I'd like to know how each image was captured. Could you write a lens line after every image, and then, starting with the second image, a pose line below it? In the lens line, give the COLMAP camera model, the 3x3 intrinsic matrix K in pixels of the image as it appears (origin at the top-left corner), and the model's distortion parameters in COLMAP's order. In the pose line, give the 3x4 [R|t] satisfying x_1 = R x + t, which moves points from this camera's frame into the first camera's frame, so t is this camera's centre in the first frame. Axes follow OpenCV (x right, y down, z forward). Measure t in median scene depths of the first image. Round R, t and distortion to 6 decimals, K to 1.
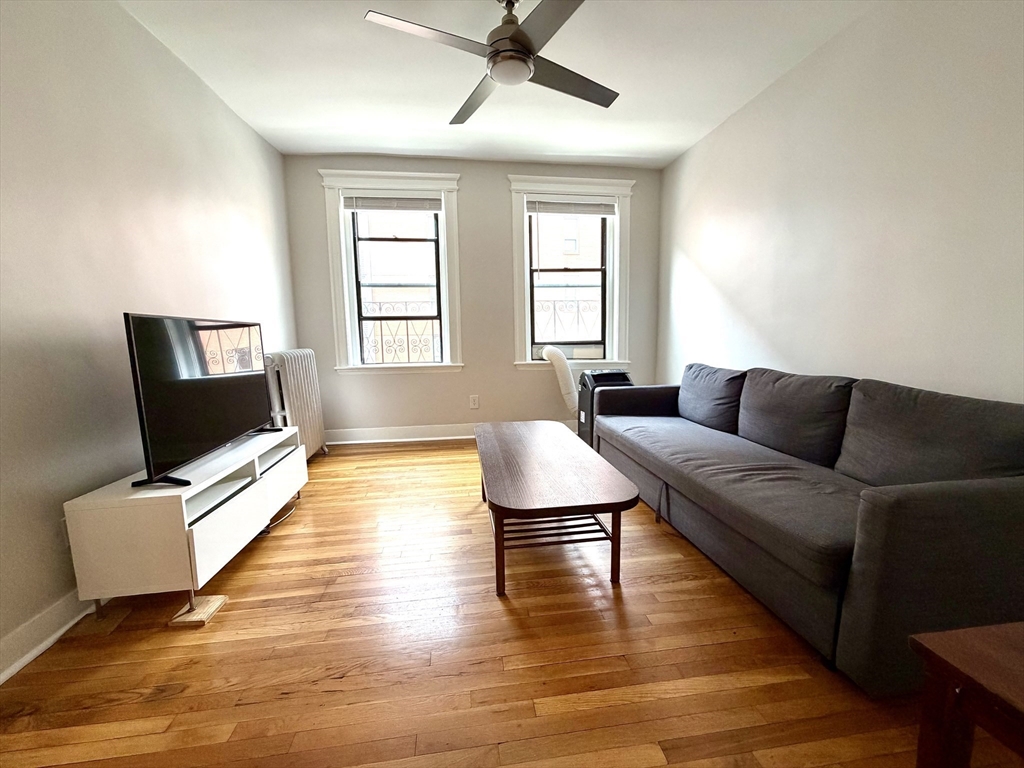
lens RADIAL K [[405.4, 0, 510.0], [0, 405.4, 385.2], [0, 0, 1]] dist [0.001932, -0.000258]
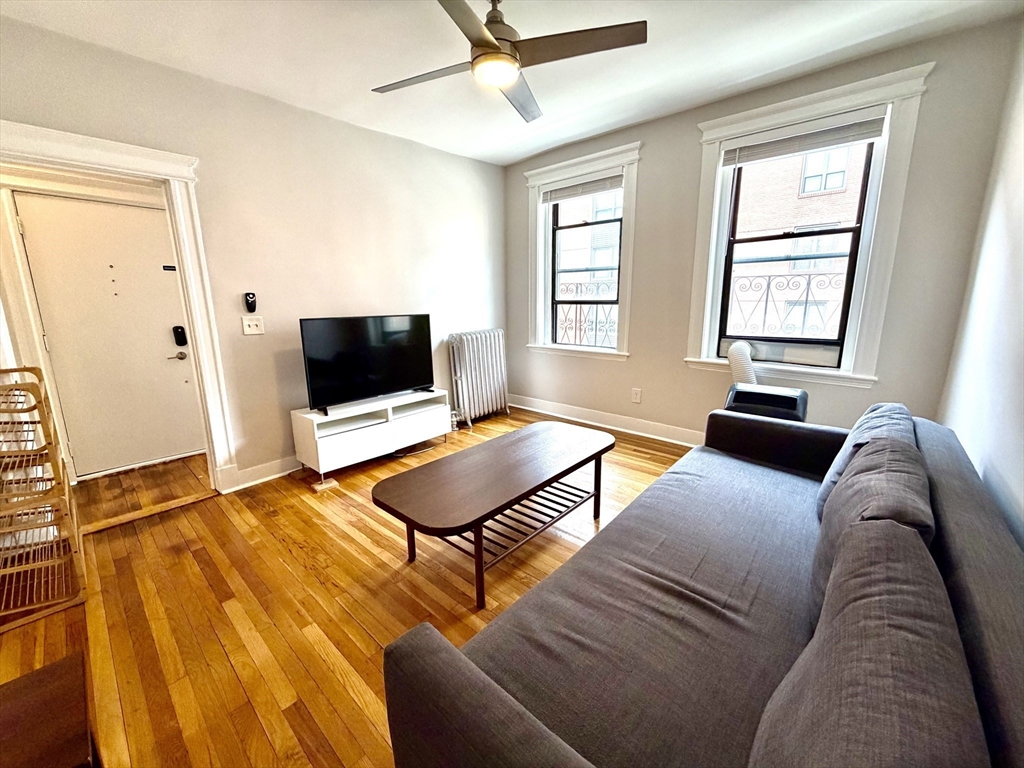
lens RADIAL K [[405.4, 0, 513.1], [0, 405.4, 385.8], [0, 0, 1]] dist [0.001932, -0.000258]
pose [[0.657781, 0.165066, -0.734900, 0.415371], [-0.102114, 0.986226, 0.130118, -0.075609], [0.746255, -0.010545, 0.665576, 0.186629]]
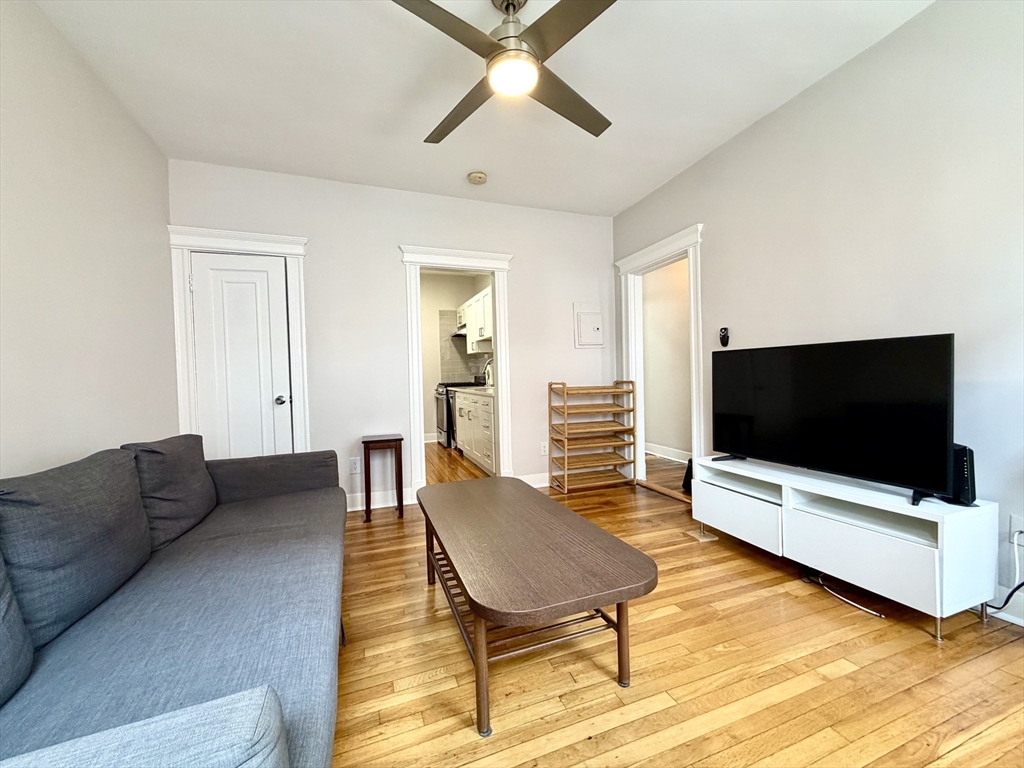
lens RADIAL K [[405.4, 0, 509.8], [0, 405.4, 384.7], [0, 0, 1]] dist [0.001932, -0.000258]
pose [[-0.973784, 0.046634, -0.222641, 0.114178], [0.012107, 0.987997, 0.153995, -0.112866], [0.227150, 0.147263, -0.962661, 0.943888]]
